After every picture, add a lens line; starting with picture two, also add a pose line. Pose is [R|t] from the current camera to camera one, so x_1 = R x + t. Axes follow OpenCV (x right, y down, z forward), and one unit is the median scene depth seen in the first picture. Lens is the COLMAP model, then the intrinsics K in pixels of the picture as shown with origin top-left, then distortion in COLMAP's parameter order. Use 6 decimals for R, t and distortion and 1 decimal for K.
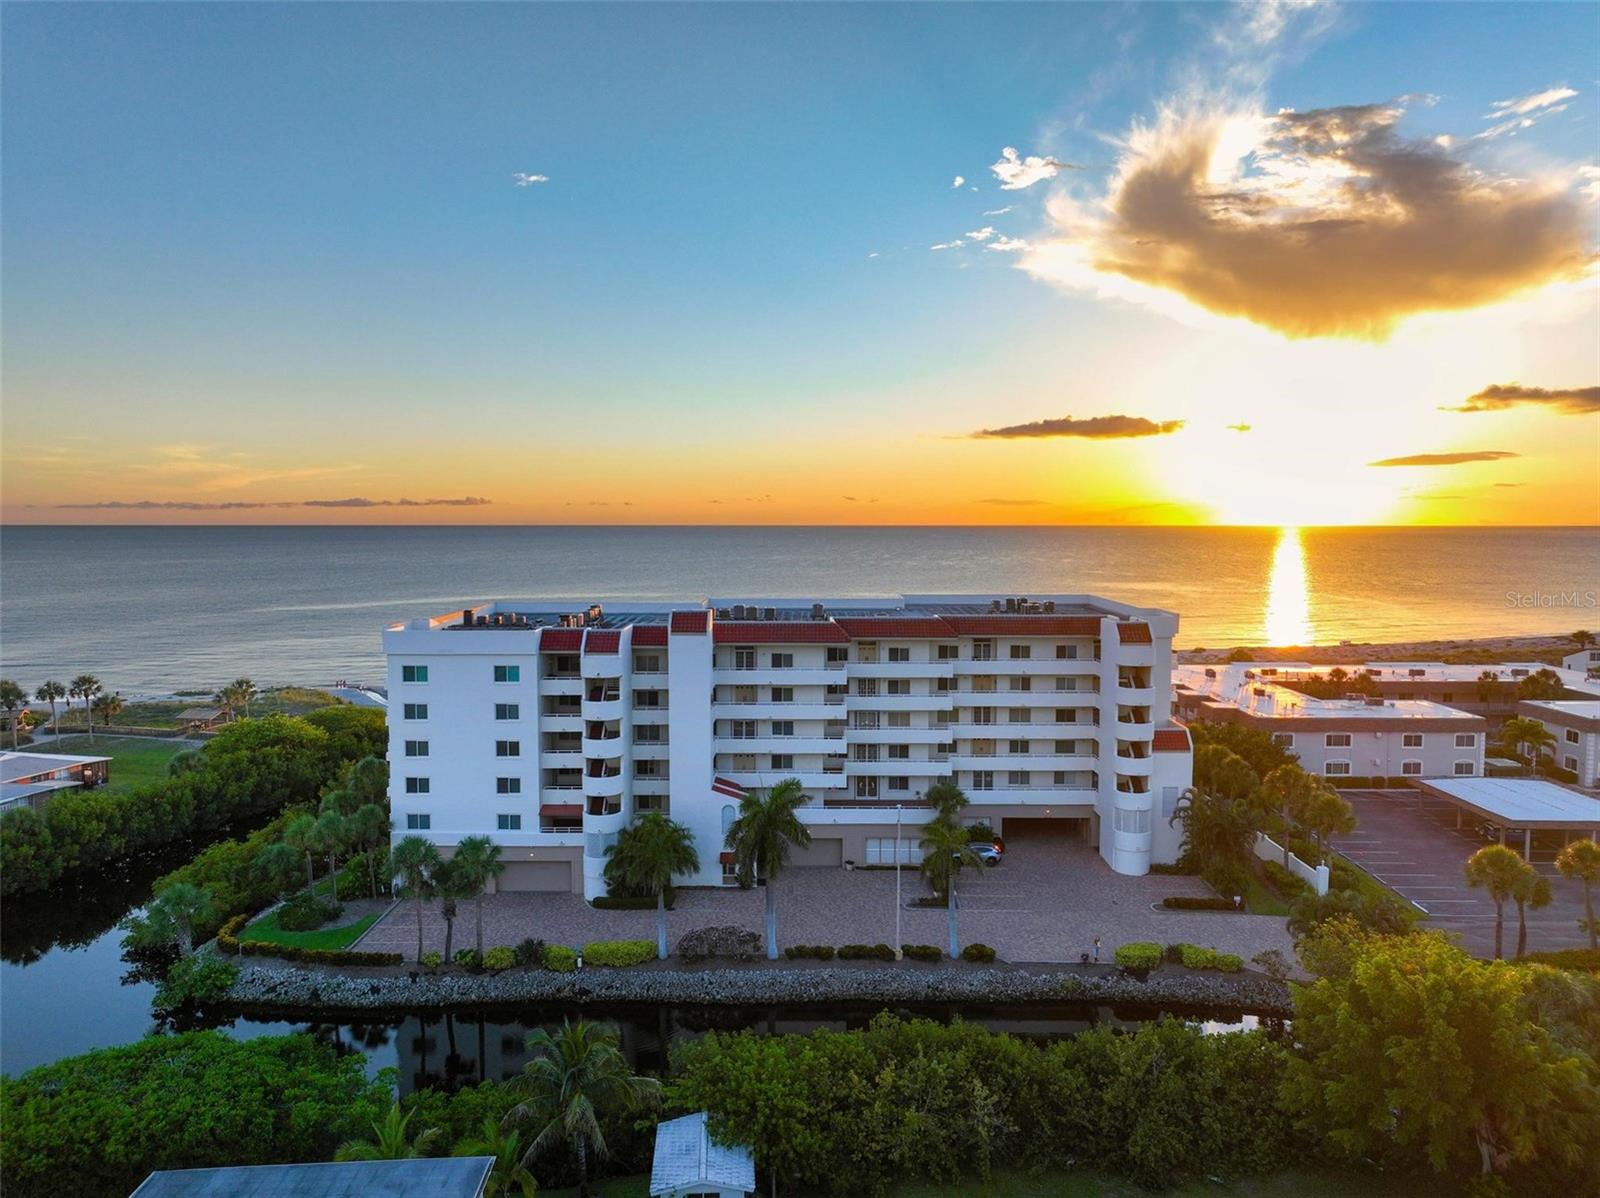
lens RADIAL K [[1128.3, 0, 807.5], [0, 1128.3, 639.5], [0, 0, 1]] dist [0.011602, -0.000937]
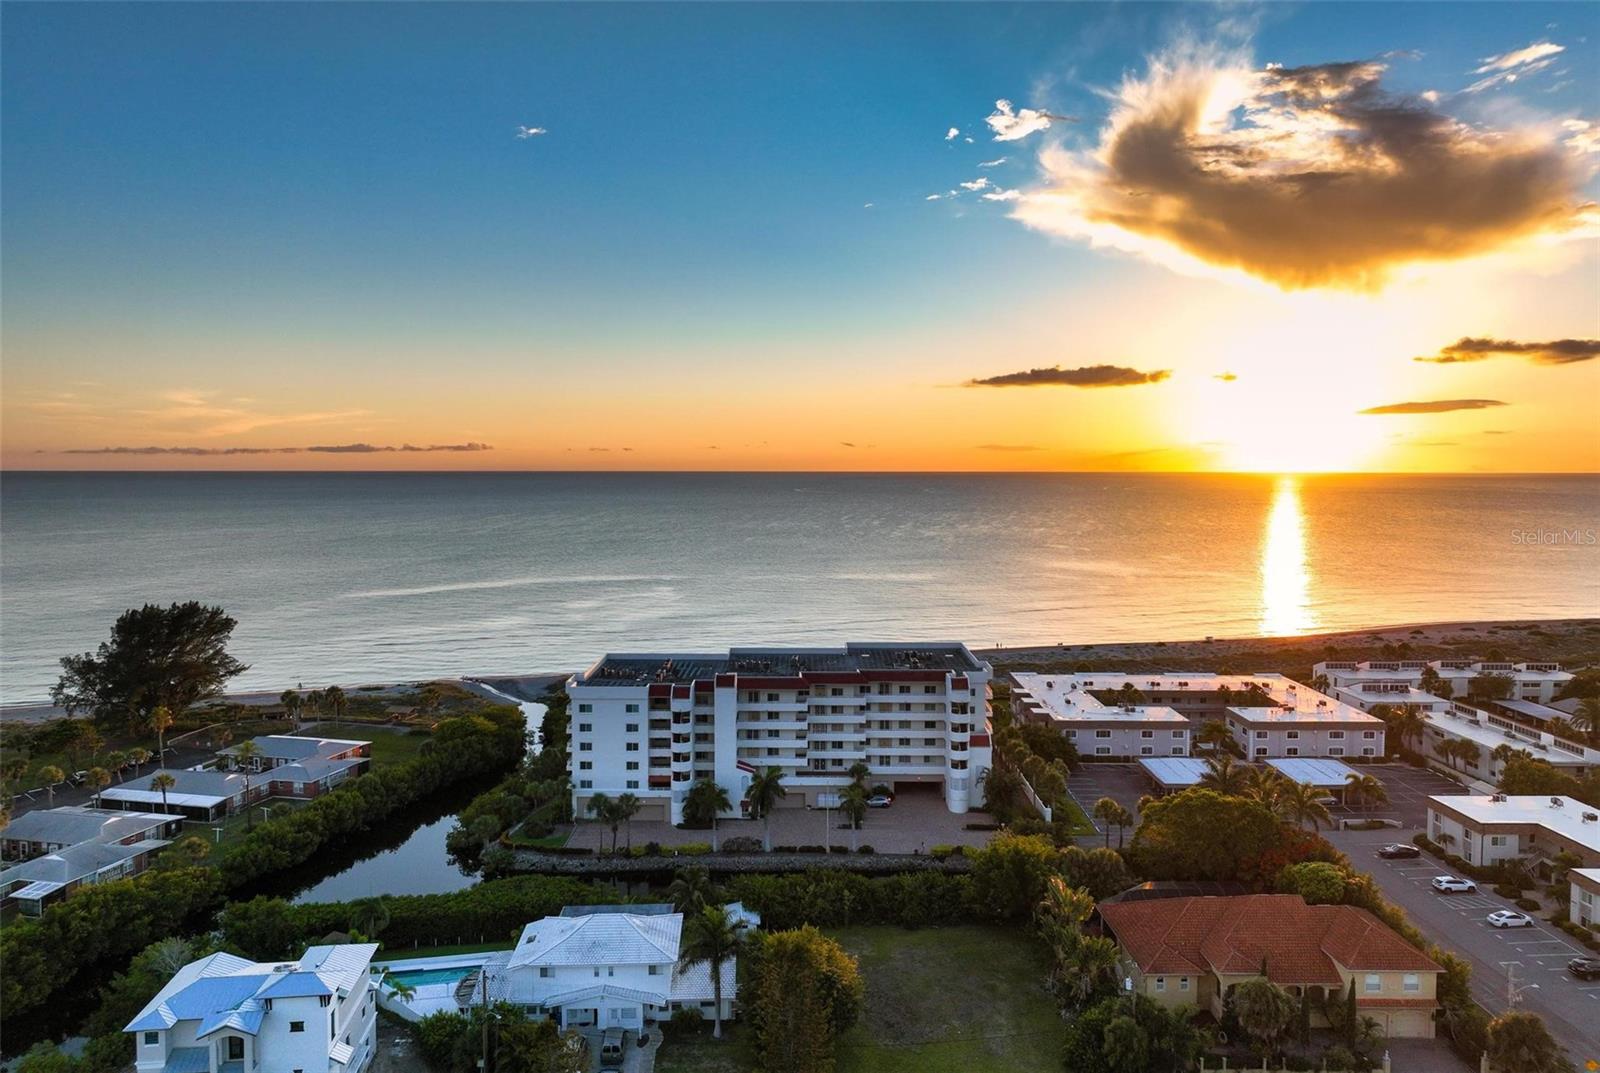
lens RADIAL K [[1125.0, 0, 792.9], [0, 1125.0, 545.8], [0, 0, 1]] dist [-0.001953, 0.011139]
pose [[0.999941, 0.000031, -0.010865, 0.028950], [-0.000398, 0.999429, -0.033792, -0.161824], [0.010858, 0.033794, 0.999370, -0.832467]]
